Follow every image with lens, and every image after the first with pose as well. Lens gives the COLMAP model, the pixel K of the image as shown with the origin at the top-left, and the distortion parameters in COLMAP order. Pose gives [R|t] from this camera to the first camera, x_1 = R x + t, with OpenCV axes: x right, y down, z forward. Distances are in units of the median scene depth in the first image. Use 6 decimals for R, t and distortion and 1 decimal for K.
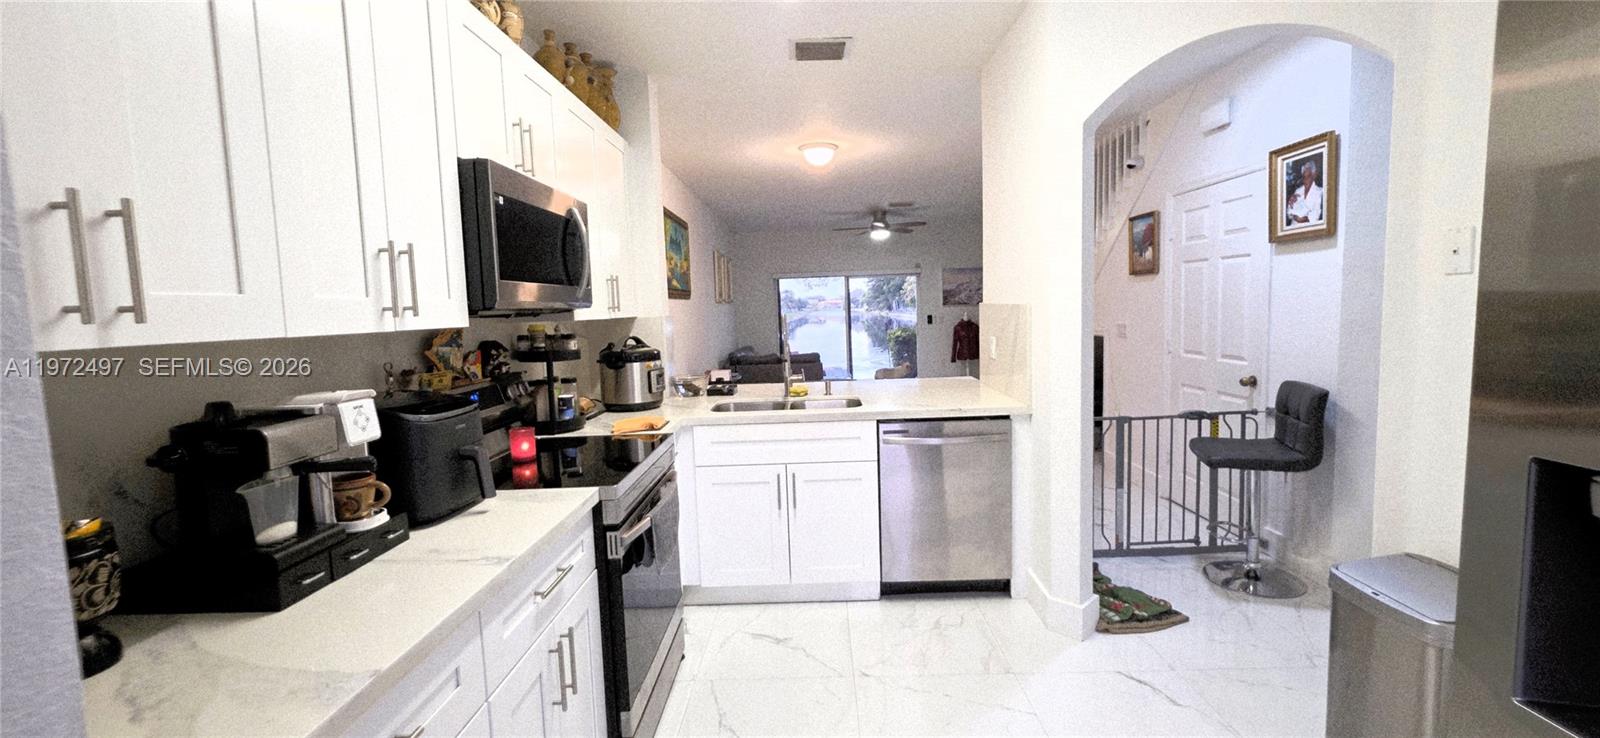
lens RADIAL K [[639.4, 0, 812.2], [0, 639.4, 359.7], [0, 0, 1]] dist [0.001326, -0.000908]
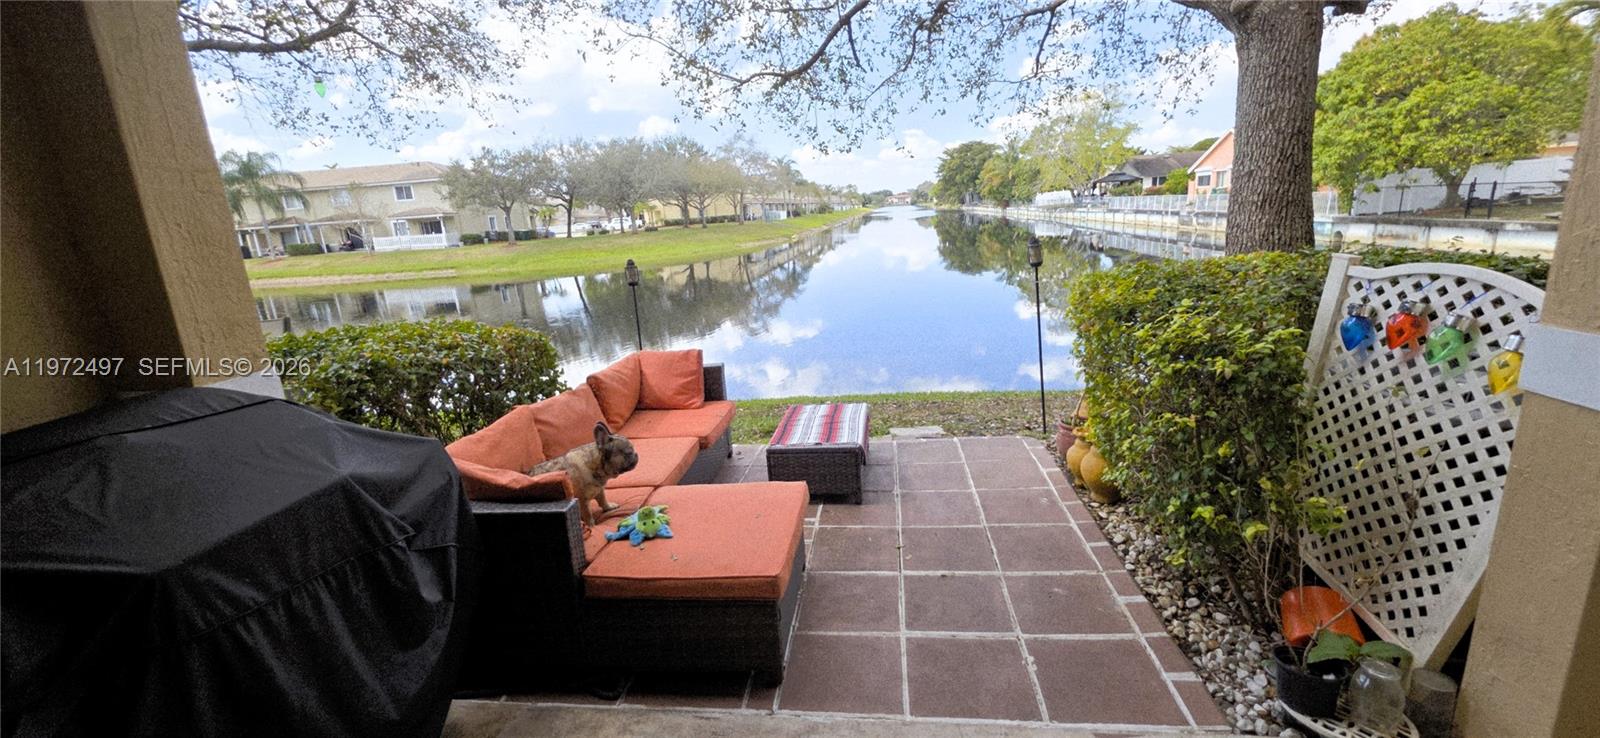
lens RADIAL K [[639.4, 0, 806.9], [0, 639.4, 363.4], [0, 0, 1]] dist [0.001326, -0.000908]
pose [[0.993756, 0.001666, -0.111561, 0.070111], [0.016426, 0.986810, 0.161049, -0.071148], [0.110358, -0.161876, 0.980621, 1.016267]]
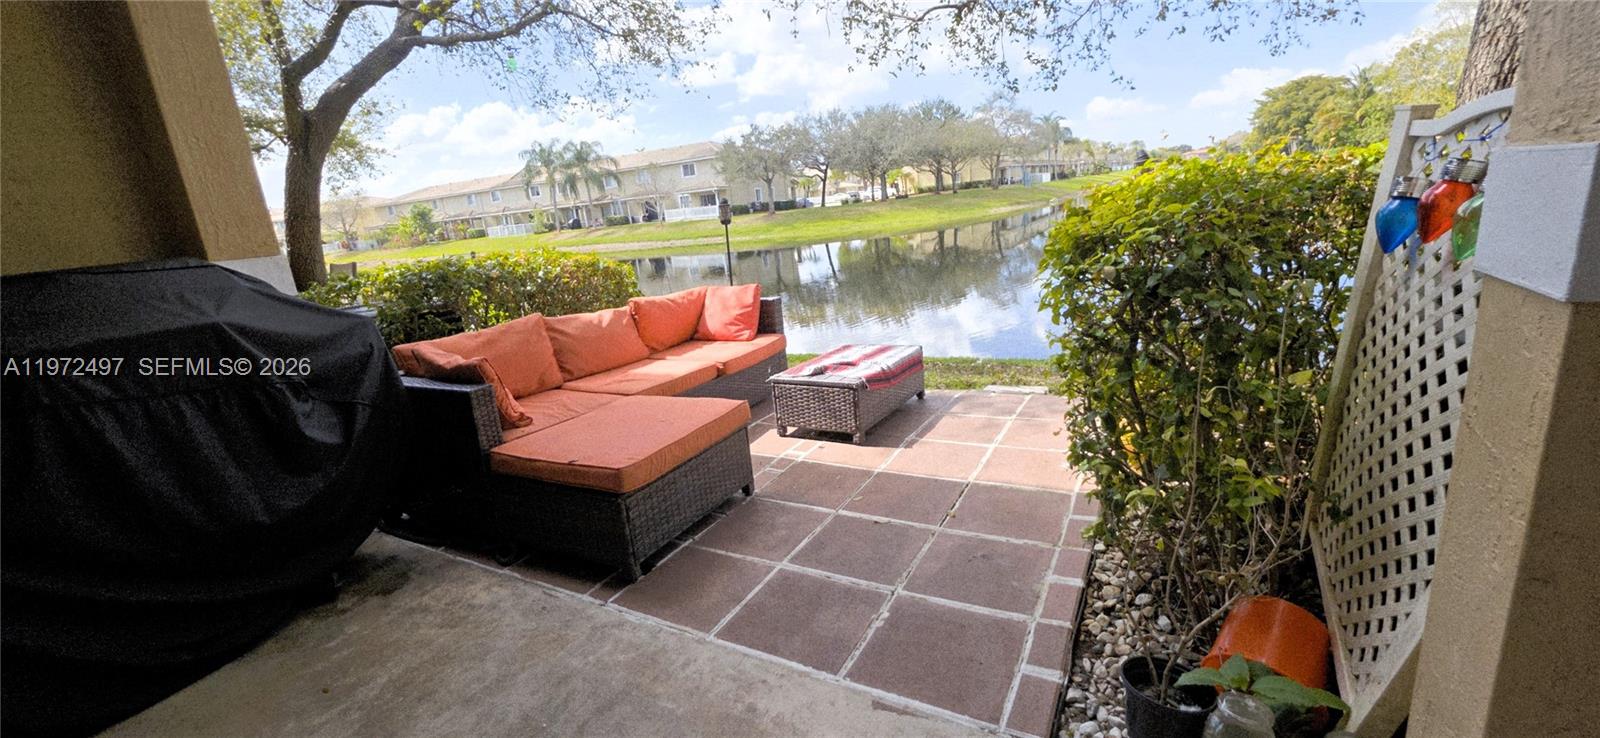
lens RADIAL K [[639.4, 0, 806.9], [0, 639.4, 365.1], [0, 0, 1]] dist [0.001326, -0.000908]
pose [[0.875436, 0.075603, -0.477384, 0.177788], [0.025046, 0.979267, 0.201017, -0.046692], [0.482684, -0.187935, 0.855393, 1.061794]]
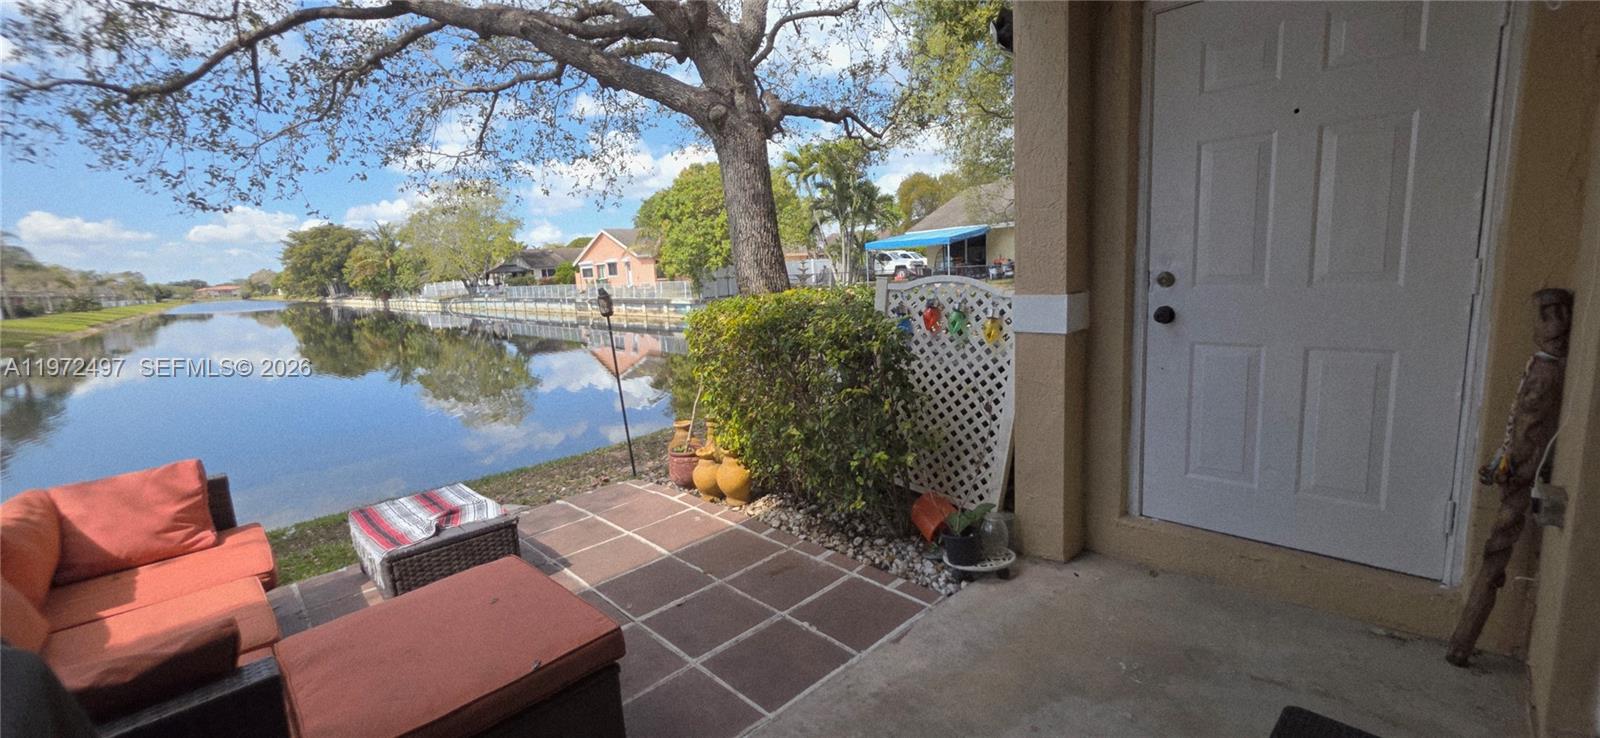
lens RADIAL K [[639.4, 0, 803.6], [0, 639.4, 361.7], [0, 0, 1]] dist [0.001326, -0.000908]
pose [[0.720106, -0.105161, 0.685848, -0.028297], [0.082243, 0.994416, 0.066123, -0.052097], [-0.688972, 0.008791, 0.724734, 1.043635]]
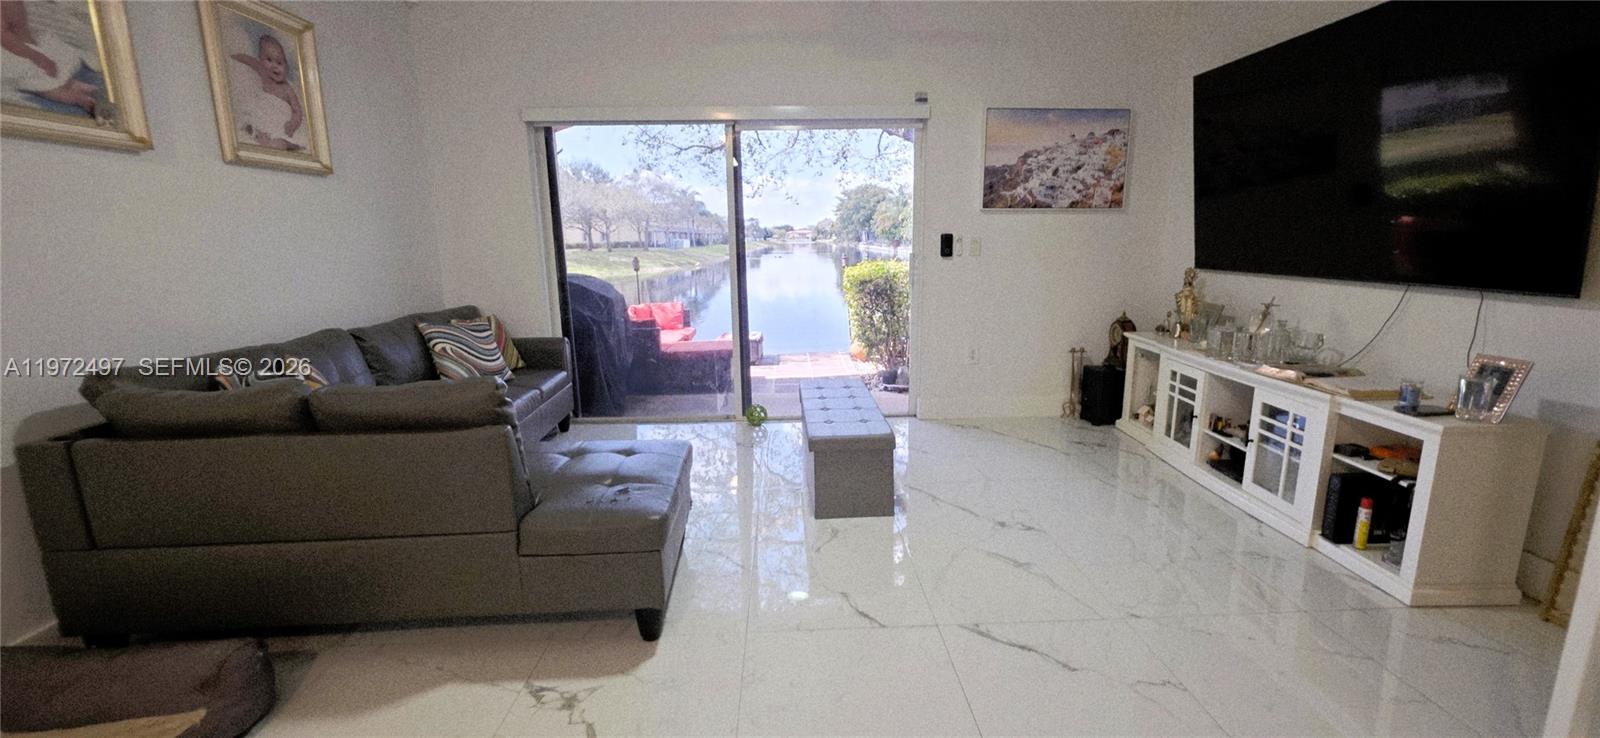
lens RADIAL K [[639.4, 0, 813.9], [0, 639.4, 365.4], [0, 0, 1]] dist [0.001326, -0.000908]
pose [[0.998357, 0.014334, 0.055471, 0.083627], [-0.020628, 0.993195, 0.114621, -0.033559], [-0.053450, -0.115577, 0.991859, 0.612843]]
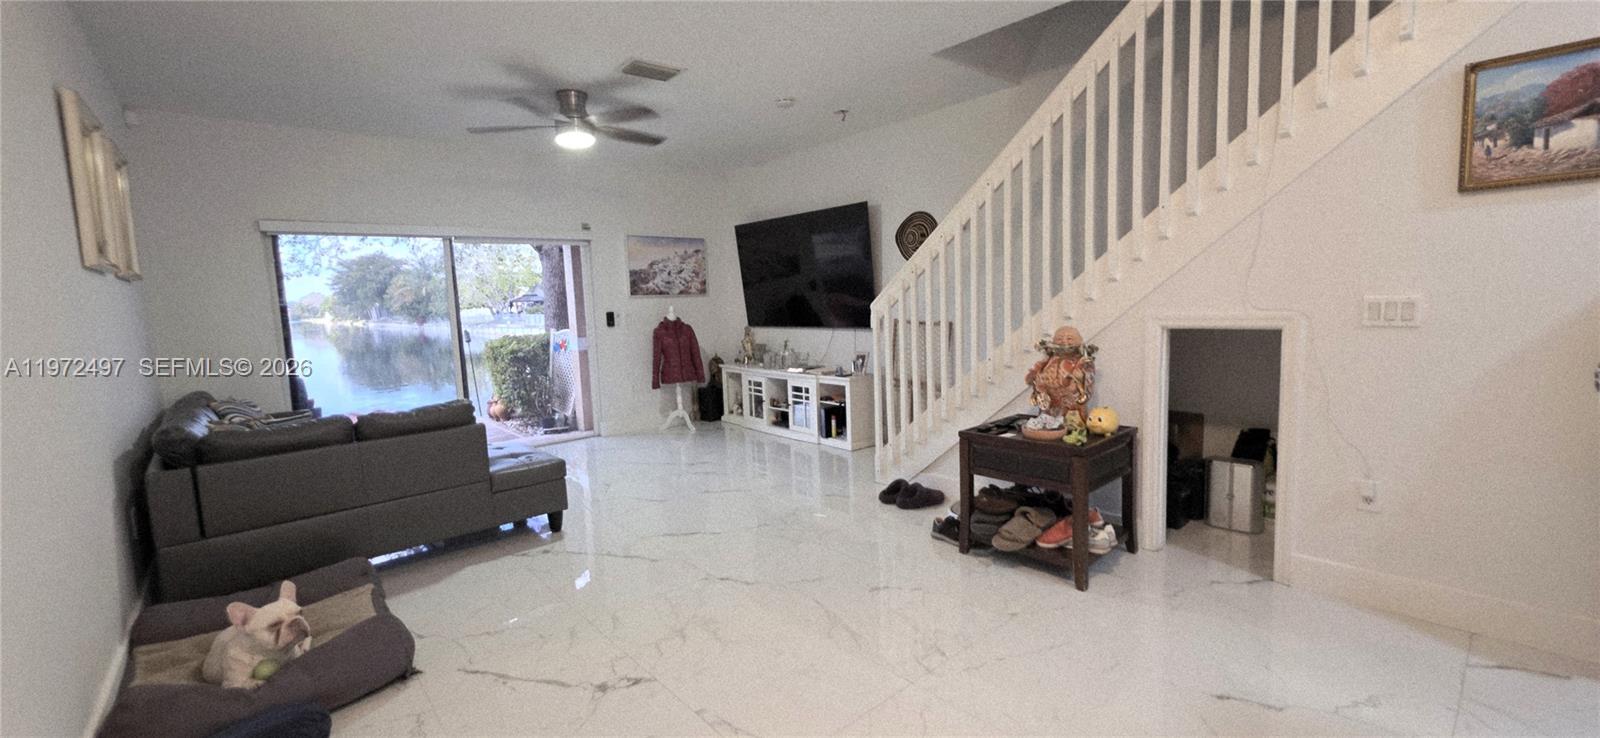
lens RADIAL K [[639.4, 0, 794.3], [0, 639.4, 361.5], [0, 0, 1]] dist [0.001326, -0.000908]
pose [[0.756688, -0.057267, 0.651263, -0.076284], [0.062880, 0.997913, 0.014689, -0.021735], [-0.650745, 0.029837, 0.758710, 0.438162]]
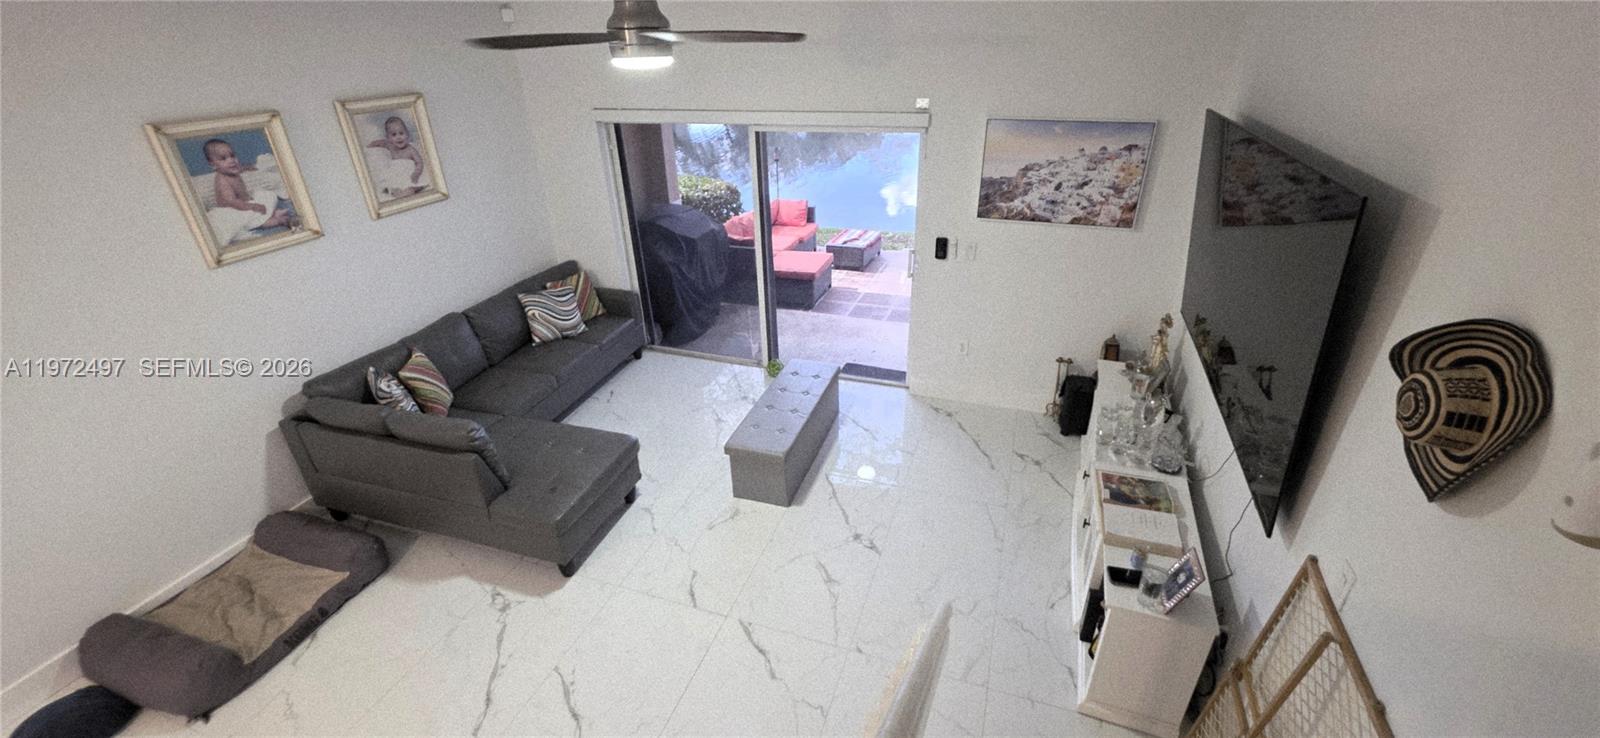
lens RADIAL K [[639.4, 0, 809.4], [0, 639.4, 364.3], [0, 0, 1]] dist [0.001326, -0.000908]
pose [[0.948076, 0.161663, -0.273893, 0.227187], [-0.038515, 0.913198, 0.405691, -0.156284], [0.315704, -0.374077, 0.872008, 0.594836]]
